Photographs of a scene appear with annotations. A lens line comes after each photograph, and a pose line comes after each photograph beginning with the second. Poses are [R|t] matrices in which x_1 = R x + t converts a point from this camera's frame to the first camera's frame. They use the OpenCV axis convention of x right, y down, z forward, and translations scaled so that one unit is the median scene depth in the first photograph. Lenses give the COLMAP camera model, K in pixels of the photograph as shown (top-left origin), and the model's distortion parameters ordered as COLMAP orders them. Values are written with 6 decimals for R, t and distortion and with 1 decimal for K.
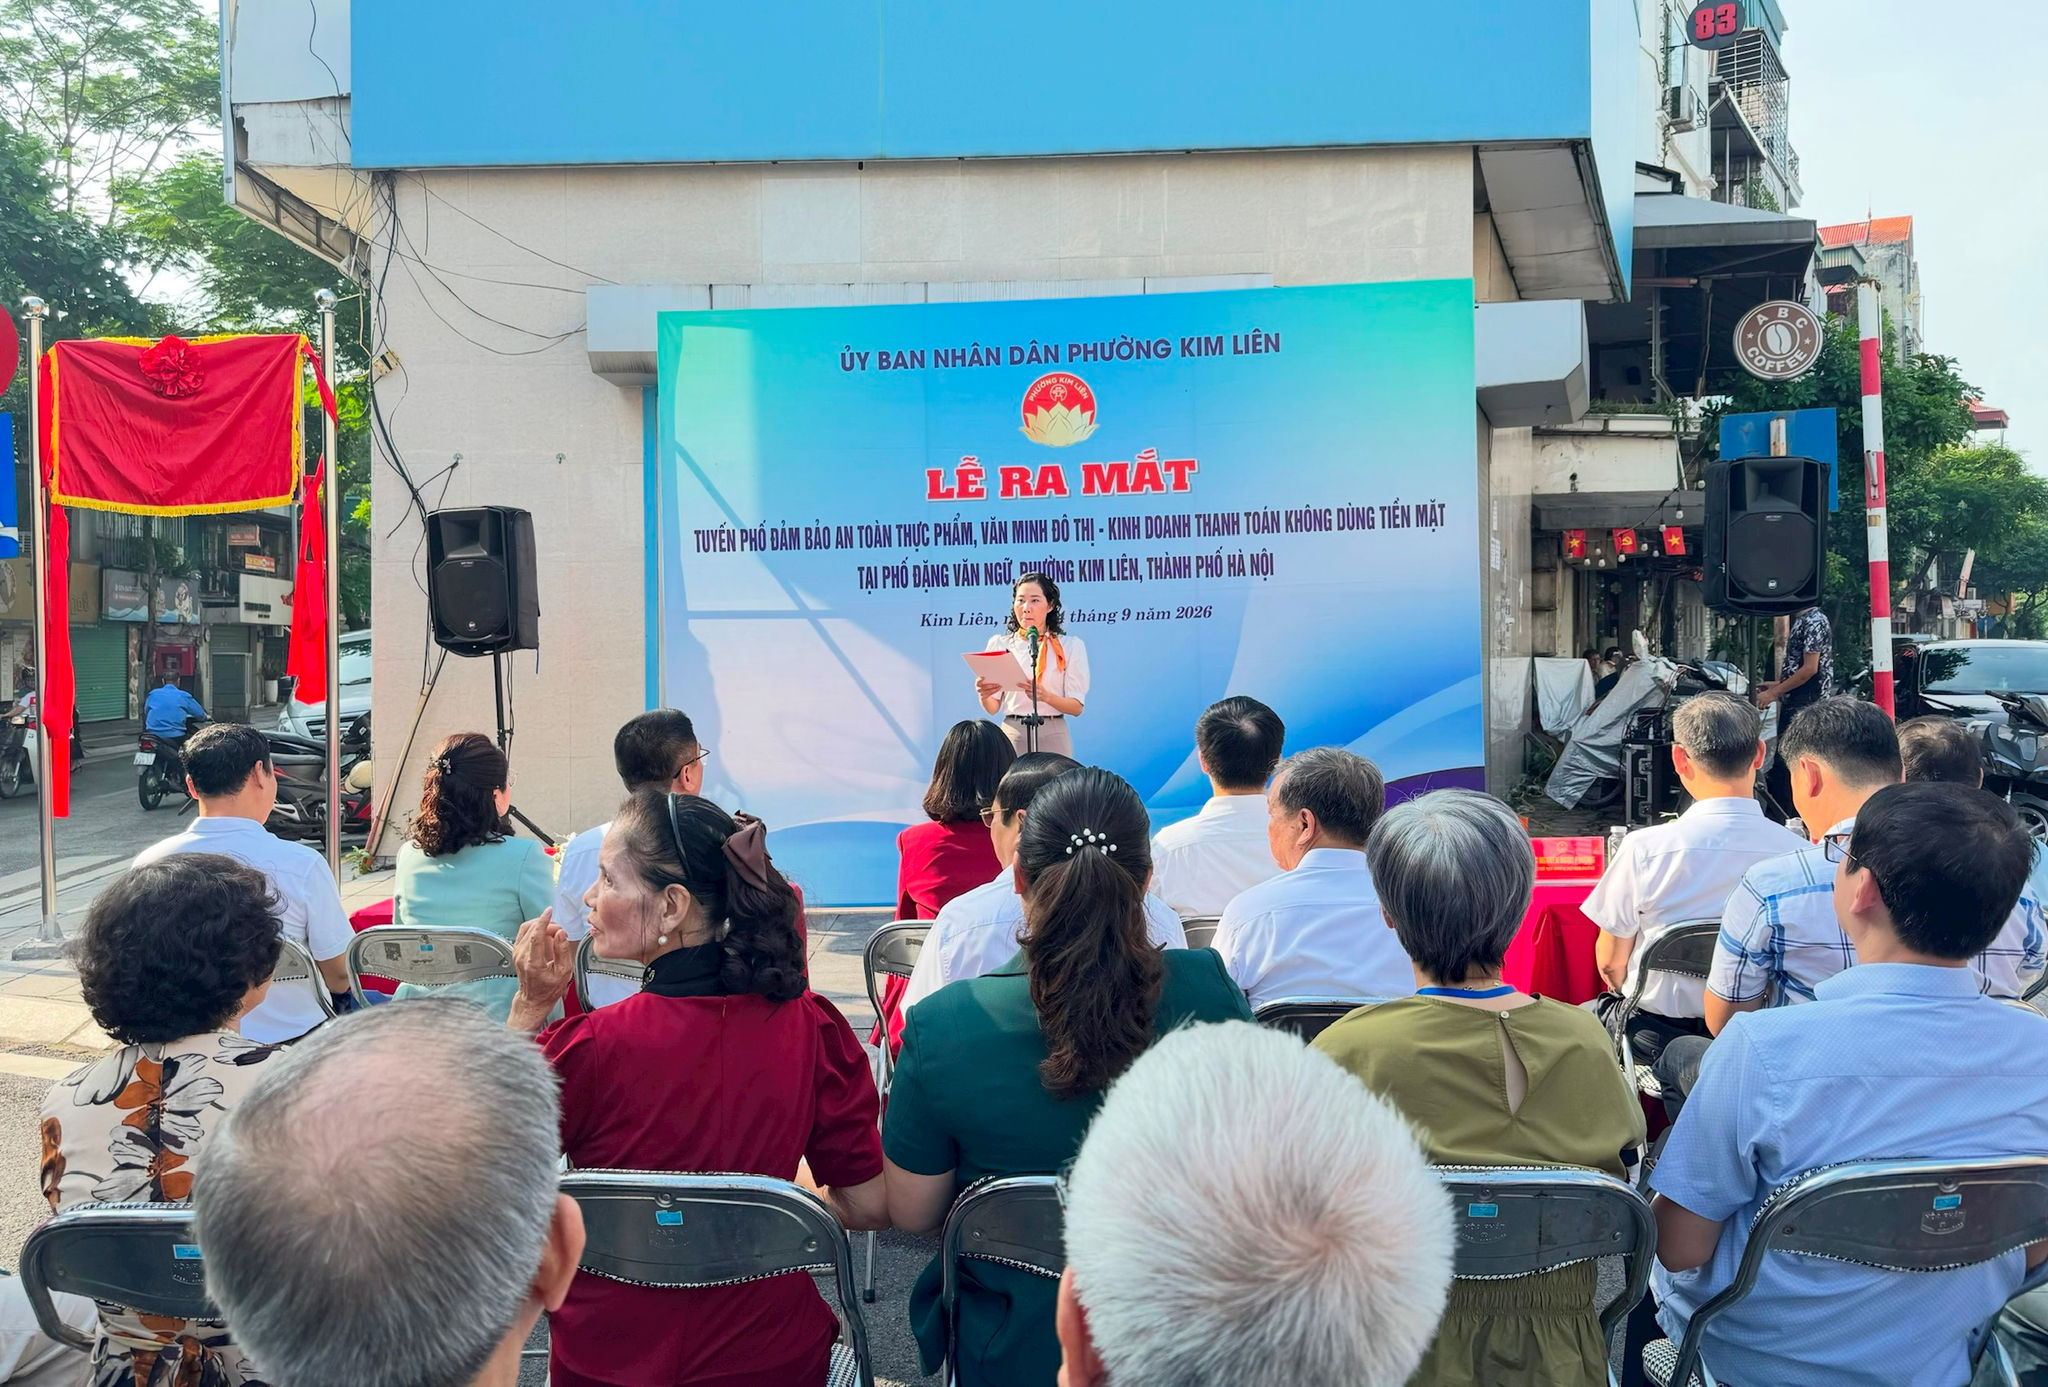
lens RADIAL K [[1426.8, 0, 1040.8], [0, 1426.8, 694.0], [0, 0, 1]] dist [0.015654, -0.009361]
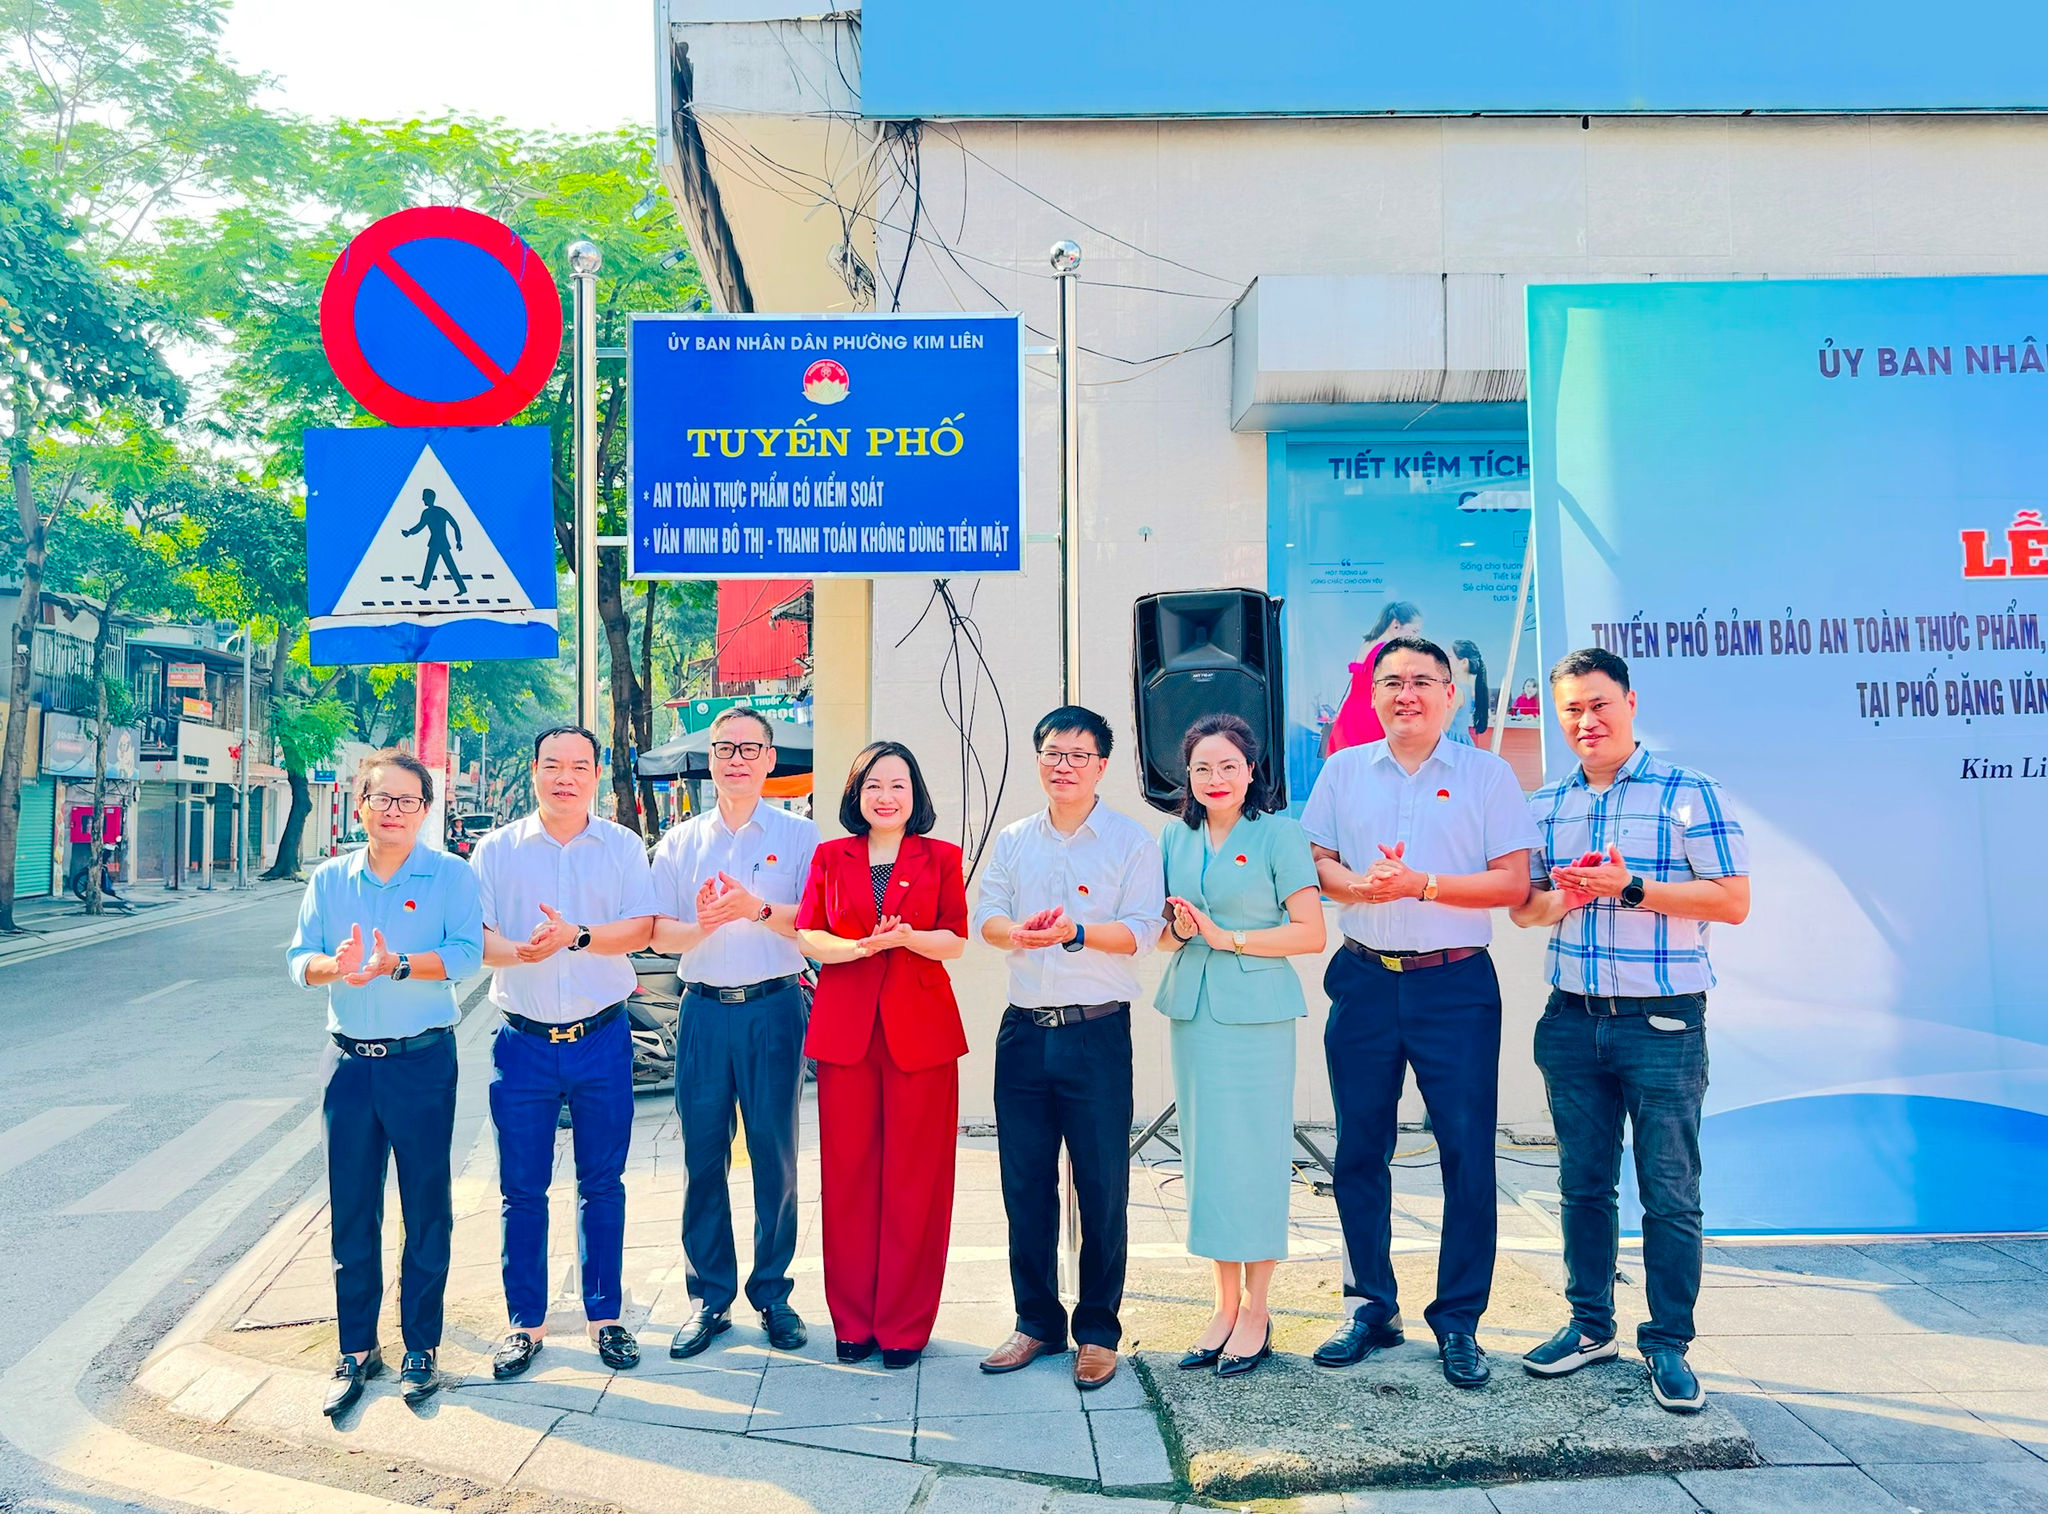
lens RADIAL K [[1604.8, 0, 1022.8], [0, 1604.8, 758.1], [0, 0, 1]] dist [0.035290, -0.012663]
pose [[0.999759, 0.008789, 0.020138, -0.506723], [-0.007374, 0.997569, -0.069293, -0.003741], [-0.020698, 0.069128, 0.997393, 0.296292]]
